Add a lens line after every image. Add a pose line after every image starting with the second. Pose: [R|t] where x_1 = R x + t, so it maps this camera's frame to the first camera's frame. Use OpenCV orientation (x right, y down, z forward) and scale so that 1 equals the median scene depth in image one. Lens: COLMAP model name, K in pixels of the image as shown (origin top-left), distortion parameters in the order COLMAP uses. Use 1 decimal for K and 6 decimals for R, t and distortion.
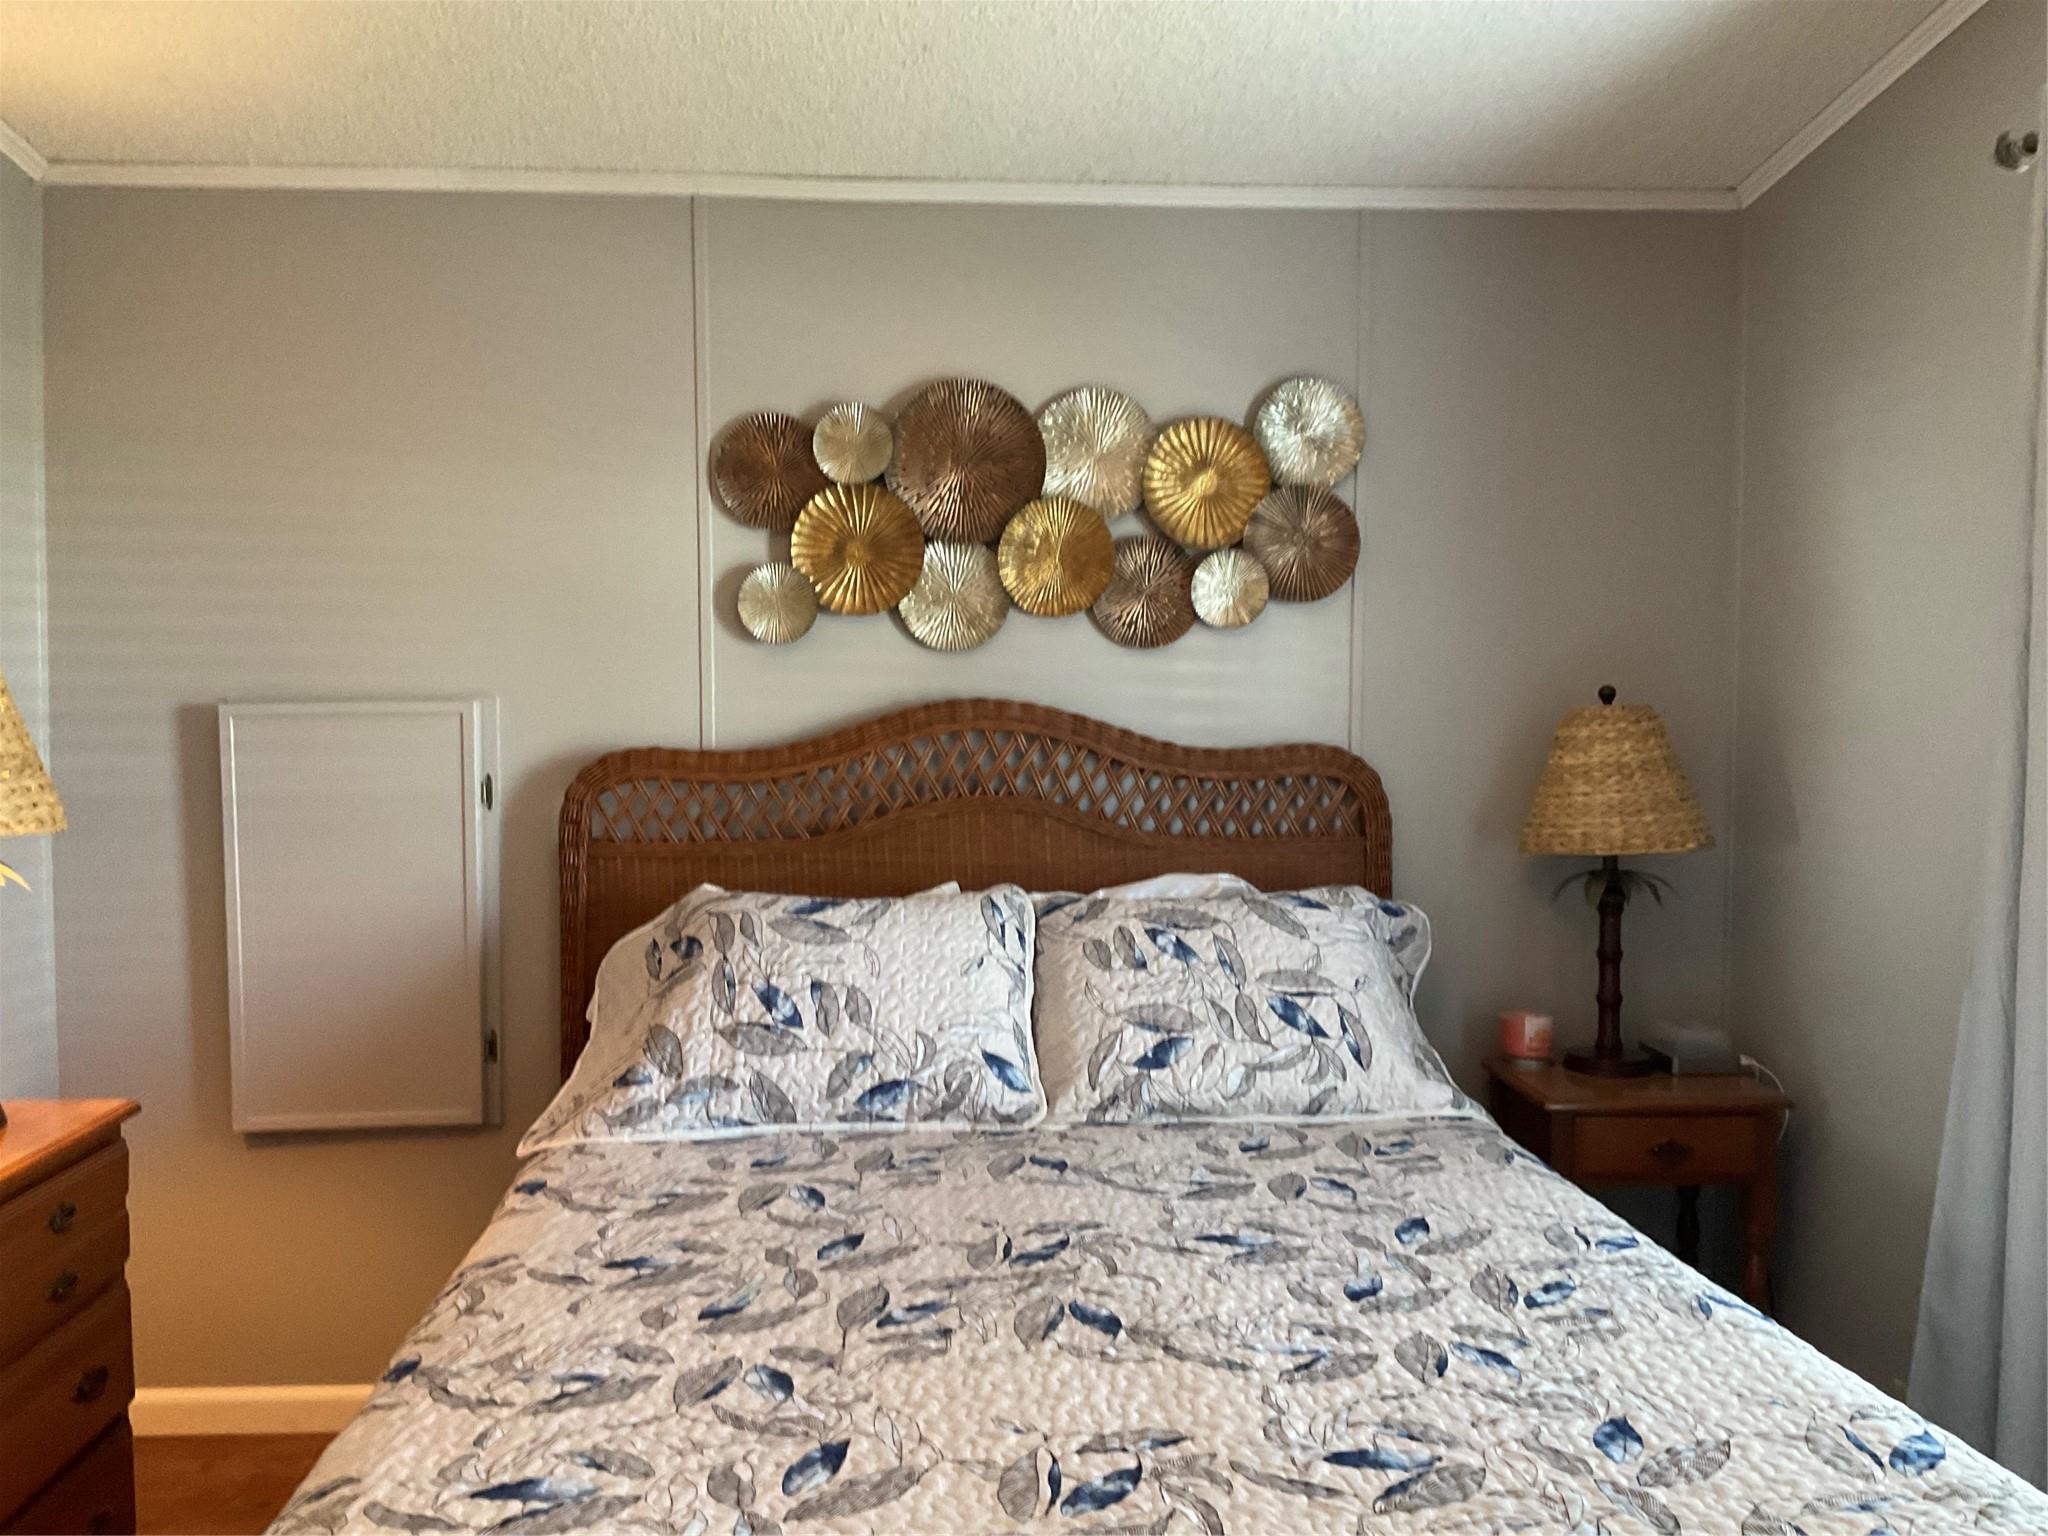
lens RADIAL K [[1676.0, 0, 1035.0], [0, 1676.0, 758.5], [0, 0, 1]] dist [0.090486, -0.168380]
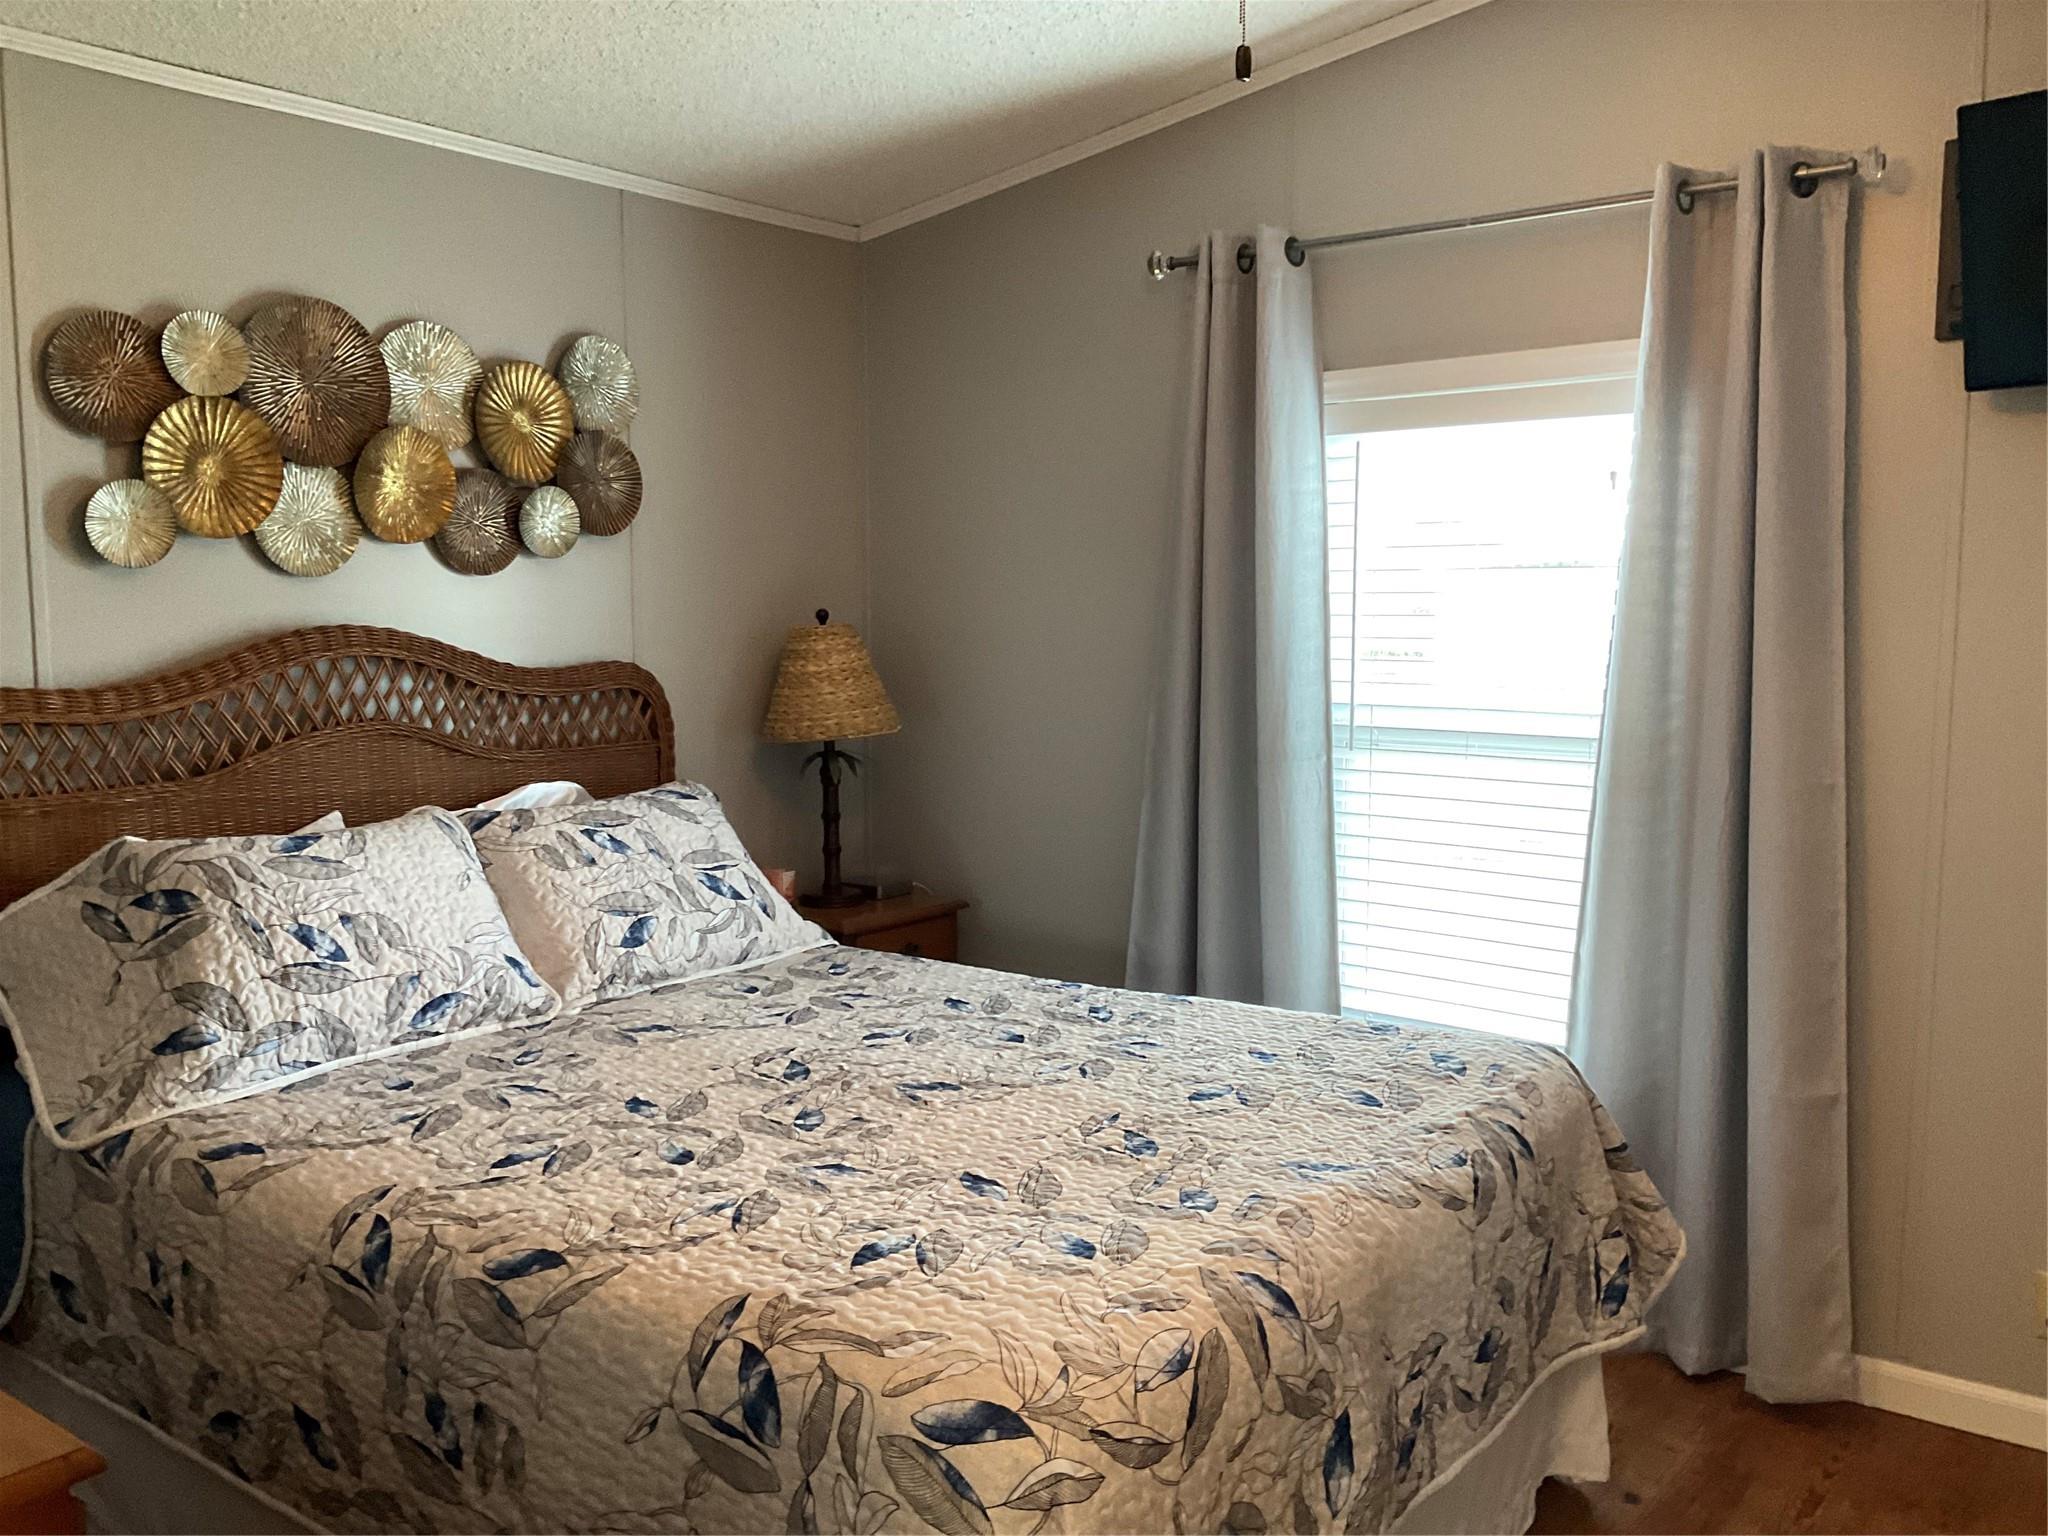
lens RADIAL K [[1676.0, 0, 1021.5], [0, 1676.0, 759.9], [0, 0, 1]] dist [0.090486, -0.168380]
pose [[0.663508, -0.075293, 0.744370, -0.607026], [0.037036, 0.997009, 0.067835, -0.010994], [-0.747252, -0.017441, 0.664312, 0.040306]]
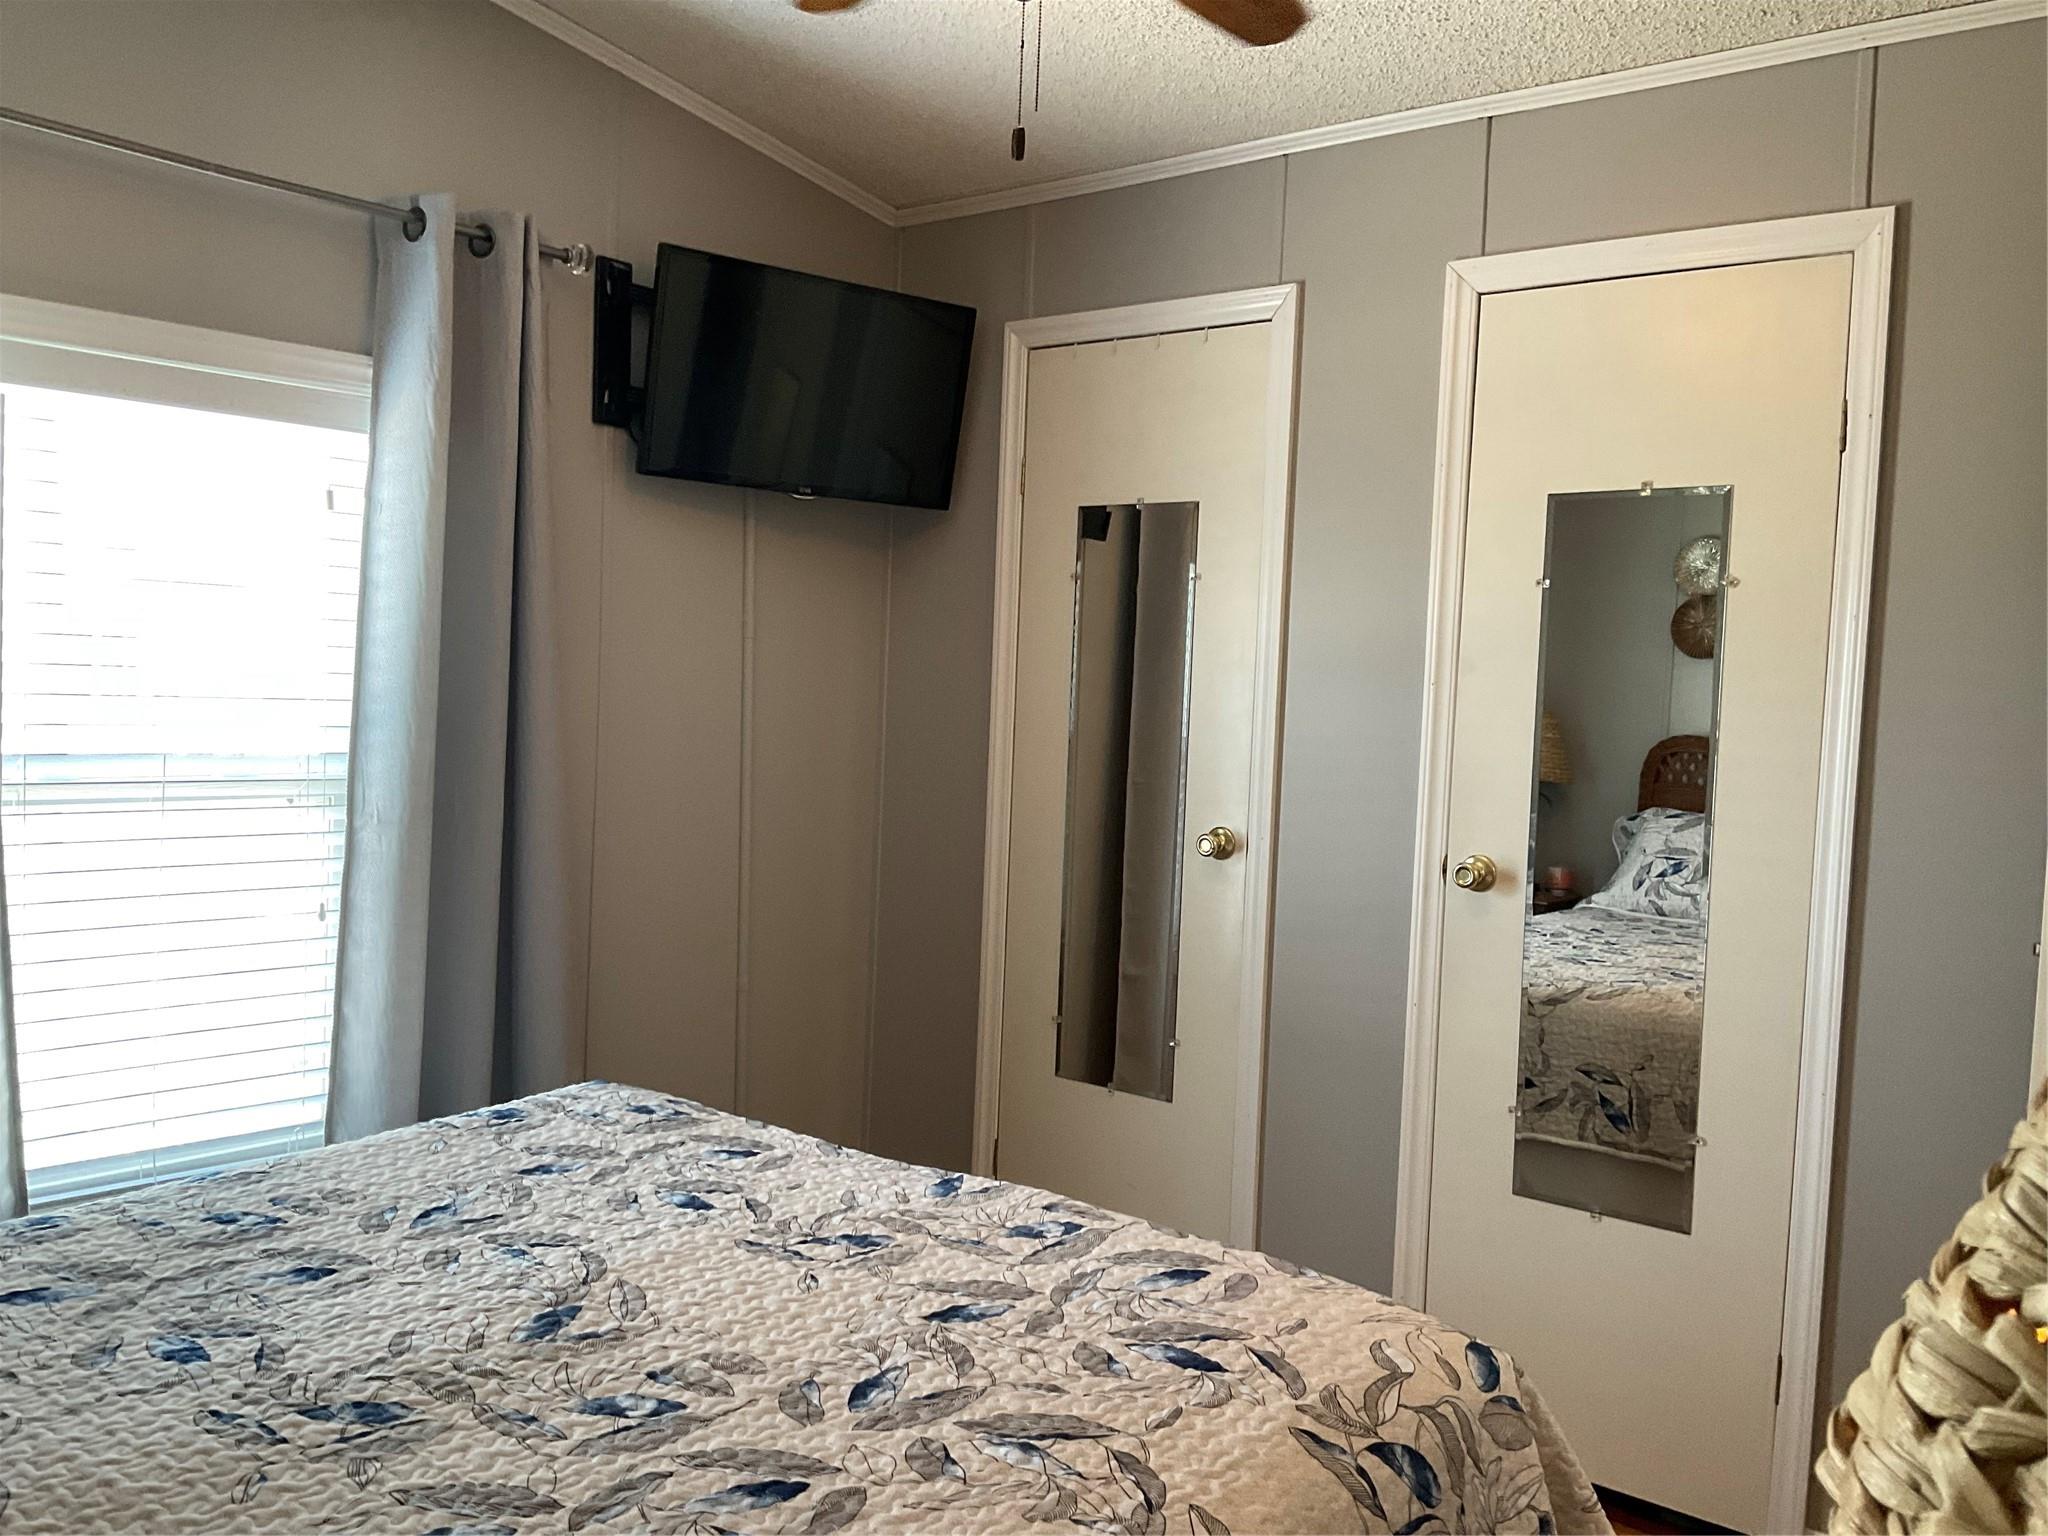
lens RADIAL K [[1676.0, 0, 1029.2], [0, 1676.0, 769.9], [0, 0, 1]] dist [0.090486, -0.168380]
pose [[-0.721421, -0.075340, 0.688386, -0.530896], [-0.017551, 0.995734, 0.090585, -0.044086], [-0.692274, 0.053268, -0.719666, 1.003260]]
